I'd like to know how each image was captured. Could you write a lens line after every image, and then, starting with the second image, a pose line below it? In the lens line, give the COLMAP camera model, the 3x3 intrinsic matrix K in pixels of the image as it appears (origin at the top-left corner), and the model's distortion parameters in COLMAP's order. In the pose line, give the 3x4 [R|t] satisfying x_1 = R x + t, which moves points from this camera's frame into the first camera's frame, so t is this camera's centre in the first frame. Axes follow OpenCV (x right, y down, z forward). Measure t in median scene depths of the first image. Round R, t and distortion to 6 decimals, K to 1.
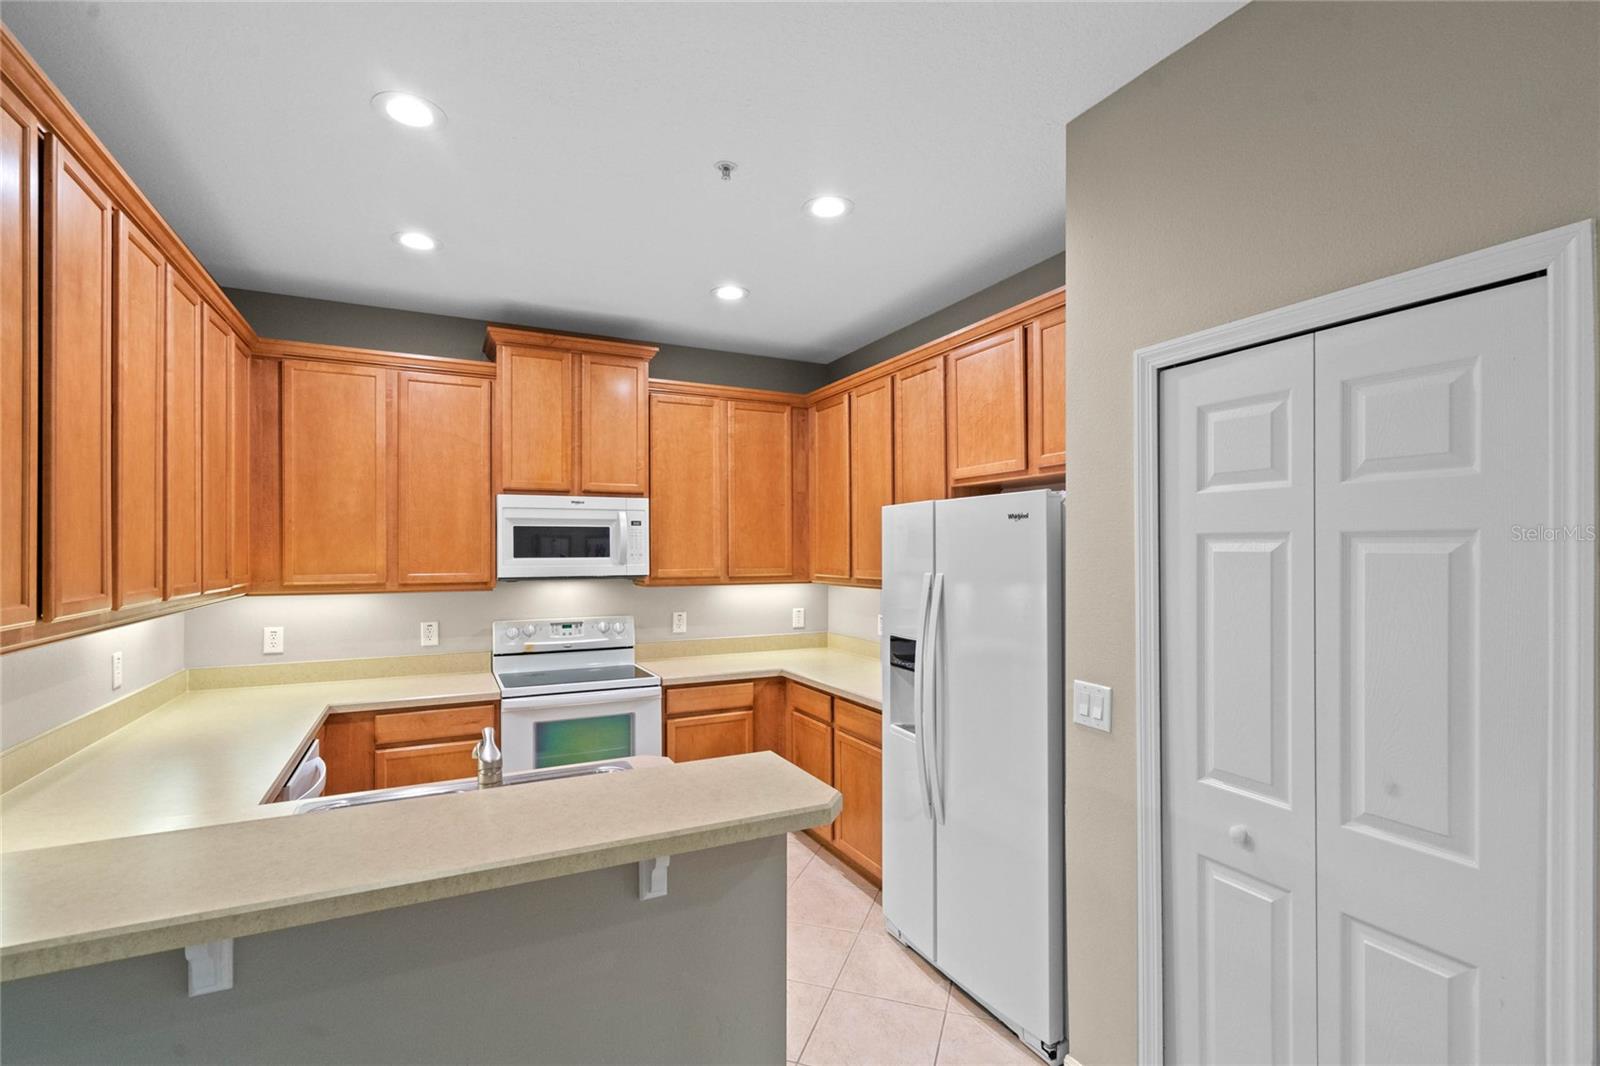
lens RADIAL K [[727.4, 0, 800.4], [0, 727.4, 542.5], [0, 0, 1]] dist [0.001859, 0.000545]
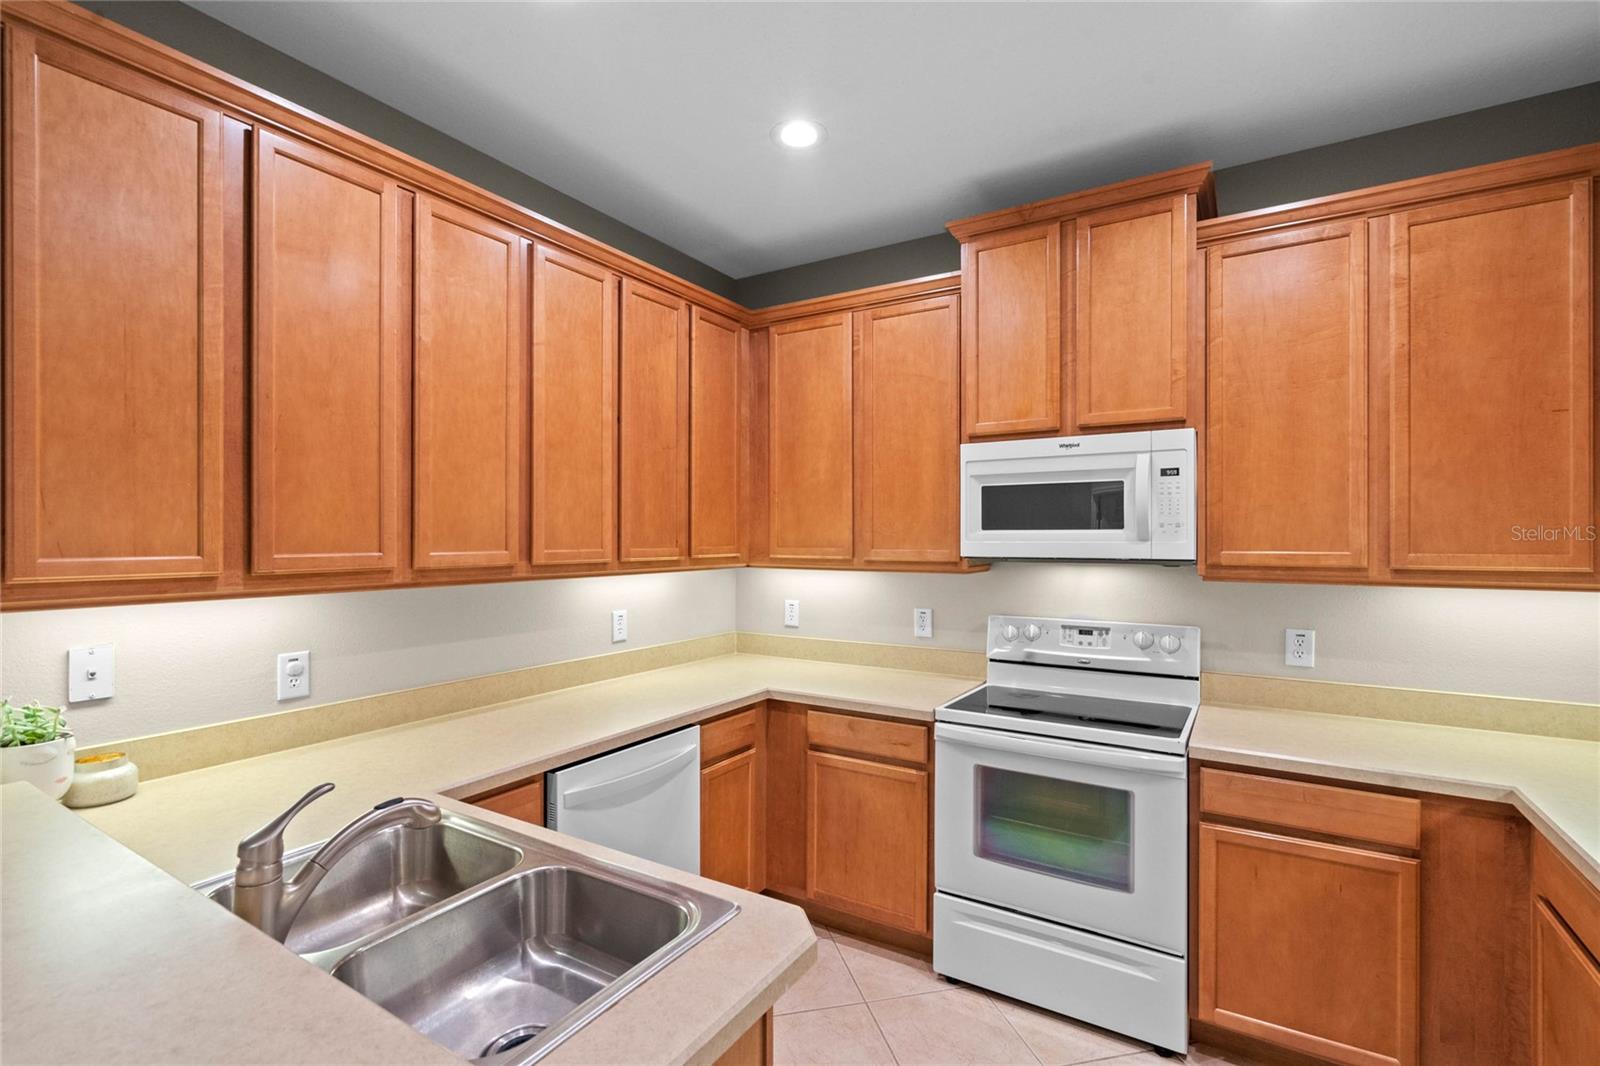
lens RADIAL K [[737.6, 0, 800.0], [0, 737.6, 533.0], [0, 0, 1]] dist [0.002830, 0.000848]
pose [[0.525057, -0.002609, -0.851063, 0.133281], [0.007786, 0.999968, 0.001738, 0.020765], [0.851032, -0.007539, 0.525060, 0.442035]]
